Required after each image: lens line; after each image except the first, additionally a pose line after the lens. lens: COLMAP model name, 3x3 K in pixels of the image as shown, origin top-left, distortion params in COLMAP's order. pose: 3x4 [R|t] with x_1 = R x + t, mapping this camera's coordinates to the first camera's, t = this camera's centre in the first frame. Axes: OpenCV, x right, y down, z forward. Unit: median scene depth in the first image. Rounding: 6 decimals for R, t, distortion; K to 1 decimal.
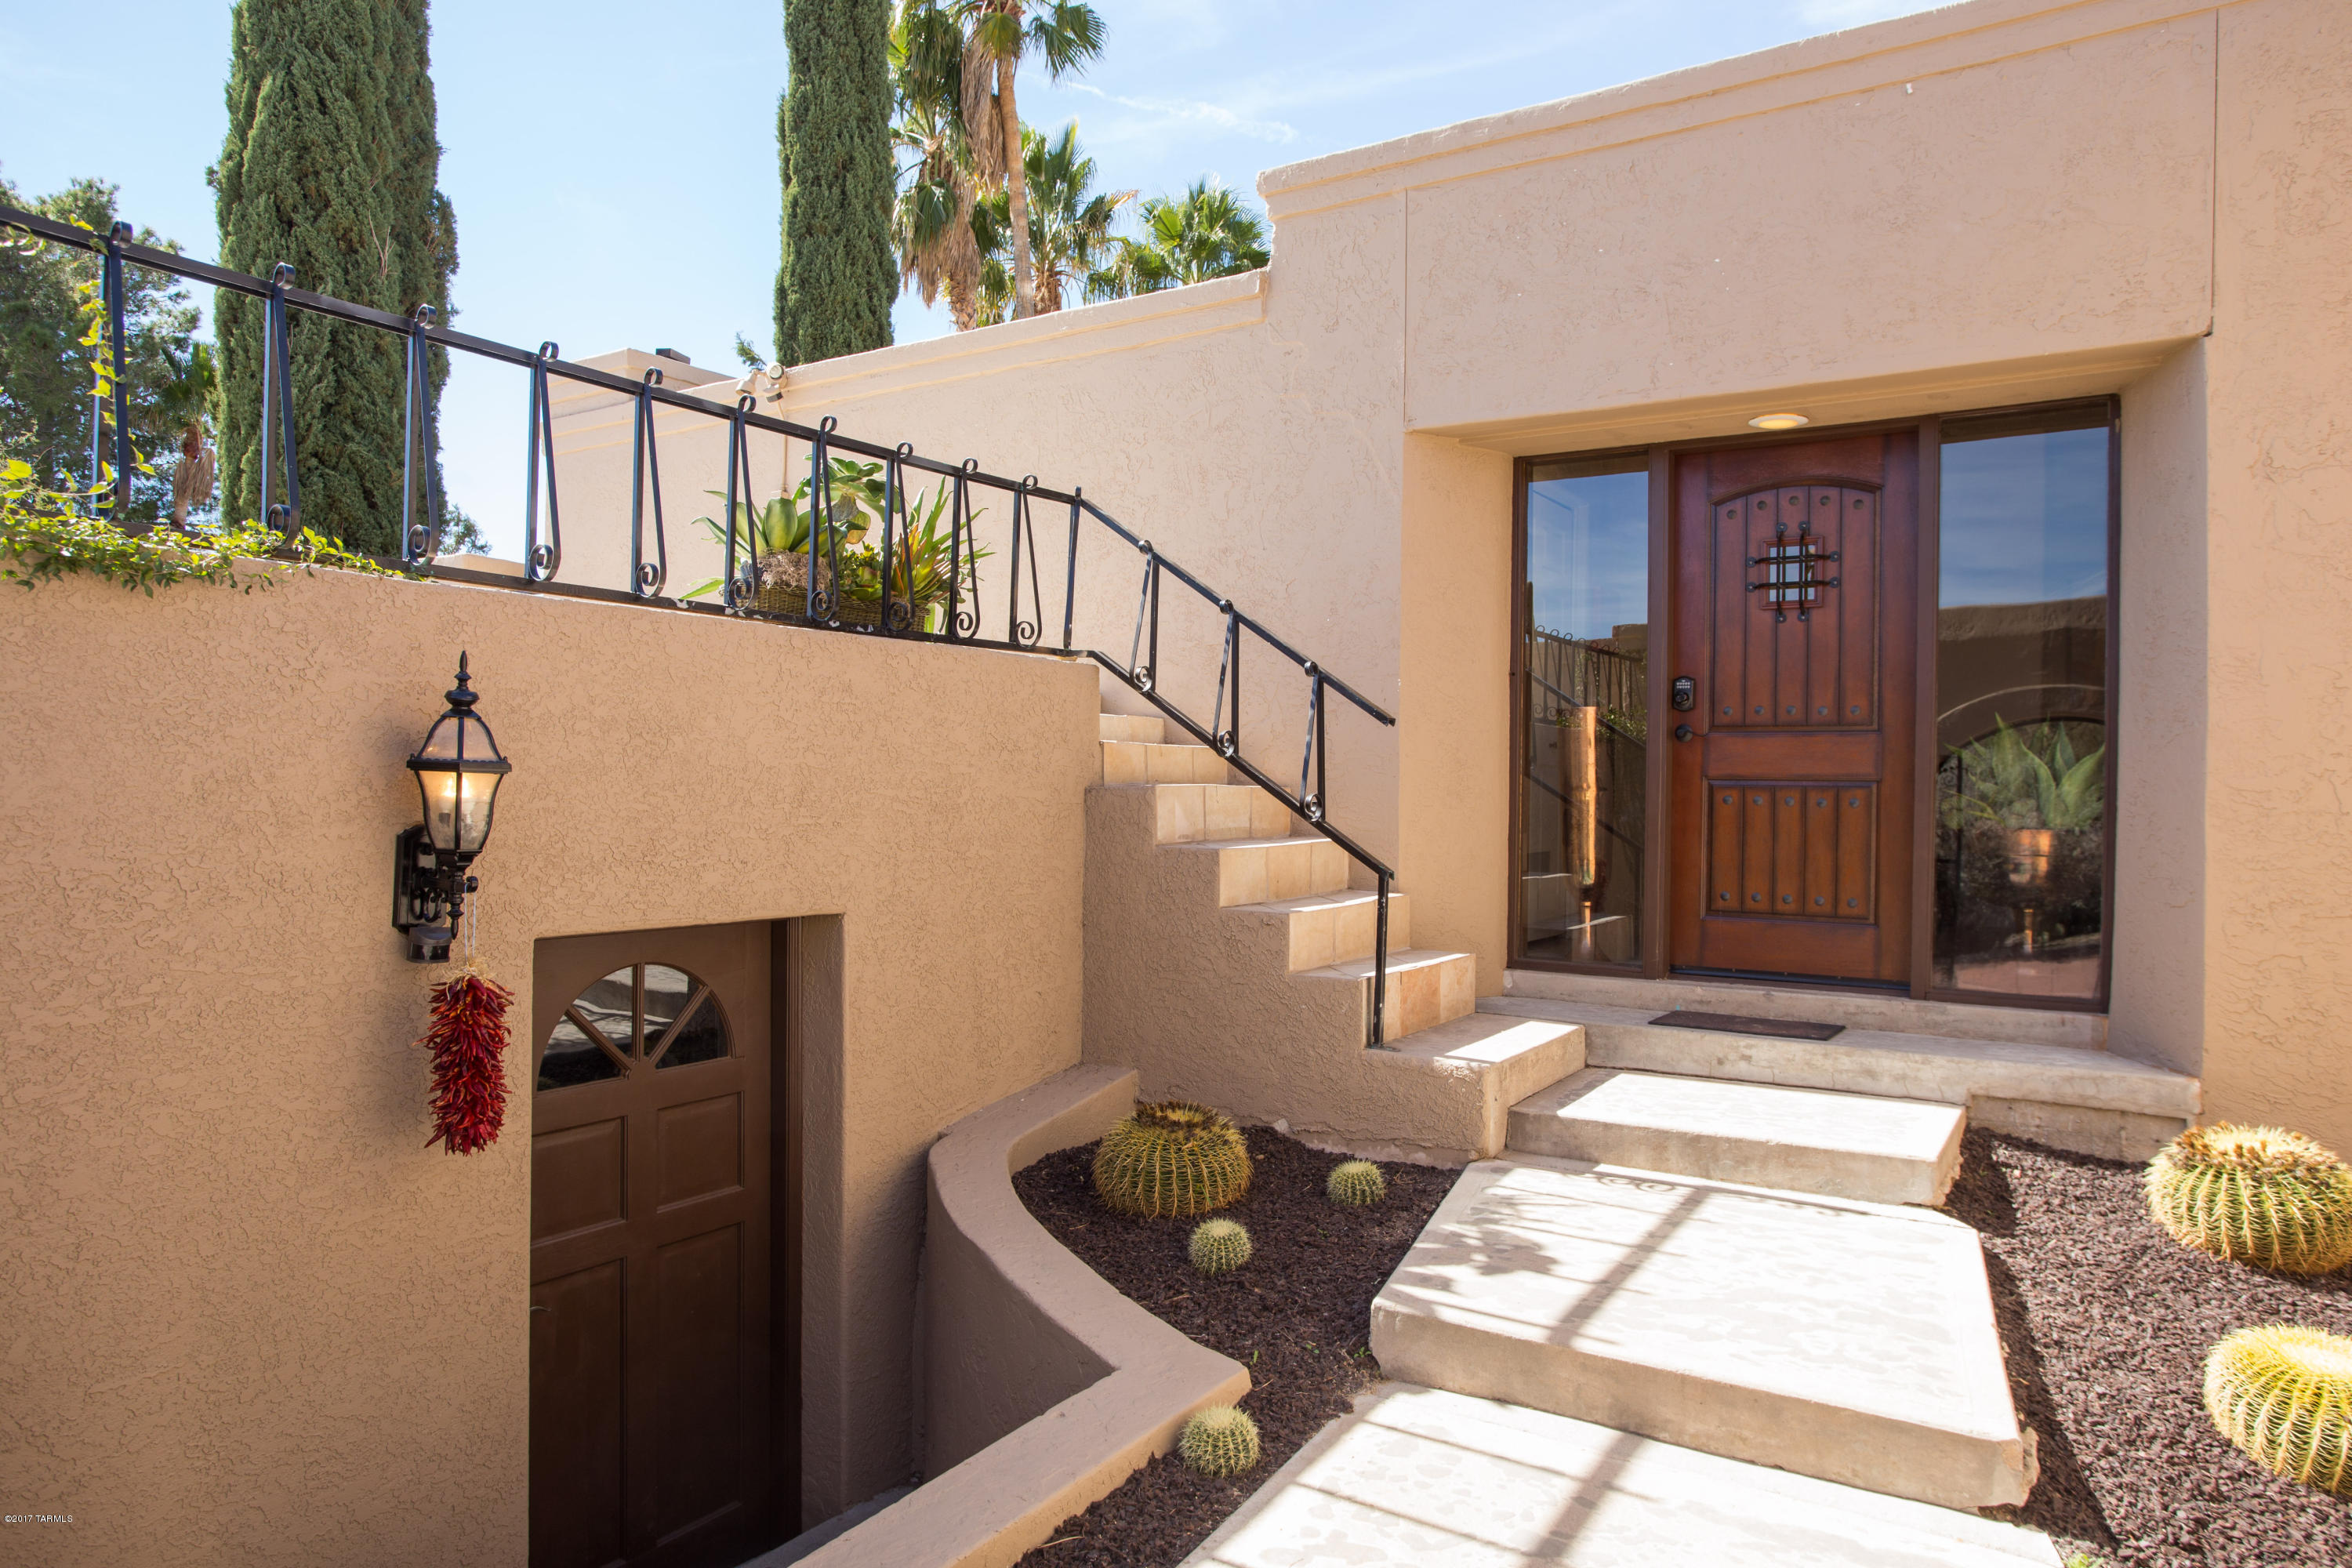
lens RADIAL K [[1502.6, 0, 1177.9], [0, 1502.6, 790.2], [0, 0, 1]] dist [-0.073132, 0.067140]
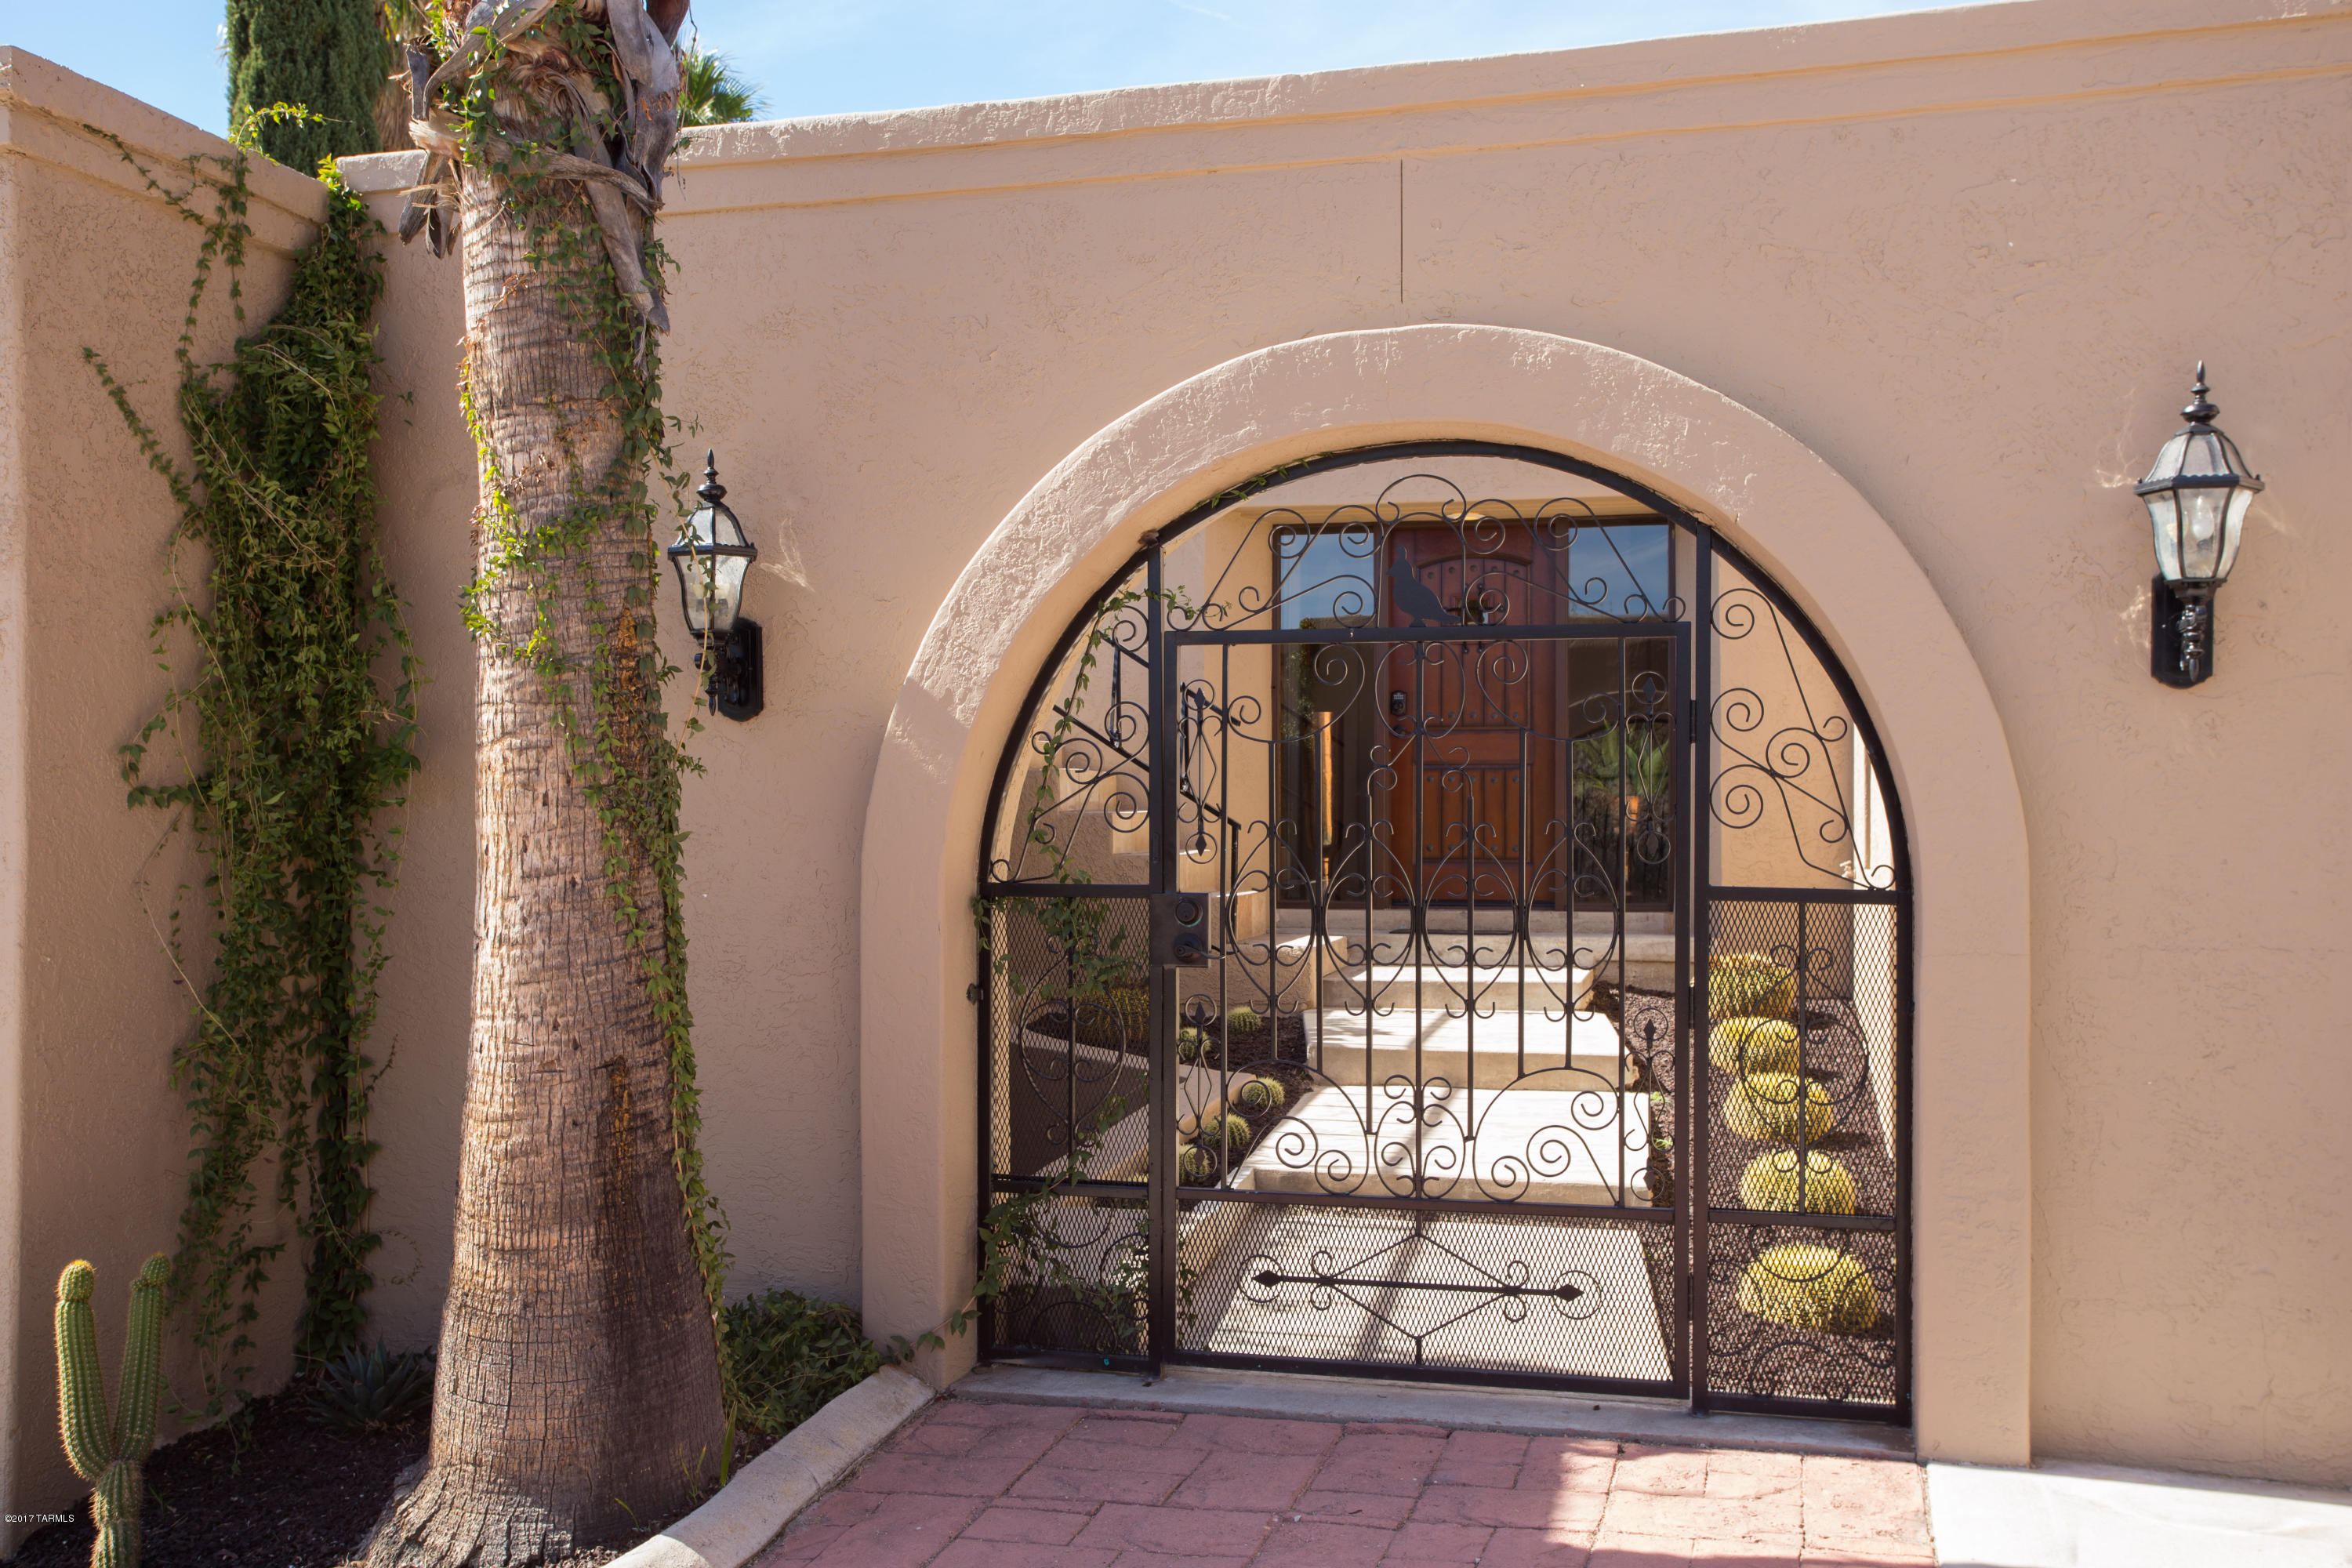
lens RADIAL K [[2214.1, 0, 1174.5], [0, 2214.1, 783.9], [0, 0, 1]] dist [-0.001636, 0.000199]
pose [[0.946215, -0.004842, 0.323503, -0.539348], [0.010718, 0.999808, -0.016385, 0.043139], [-0.323361, 0.018971, 0.946085, -0.903988]]
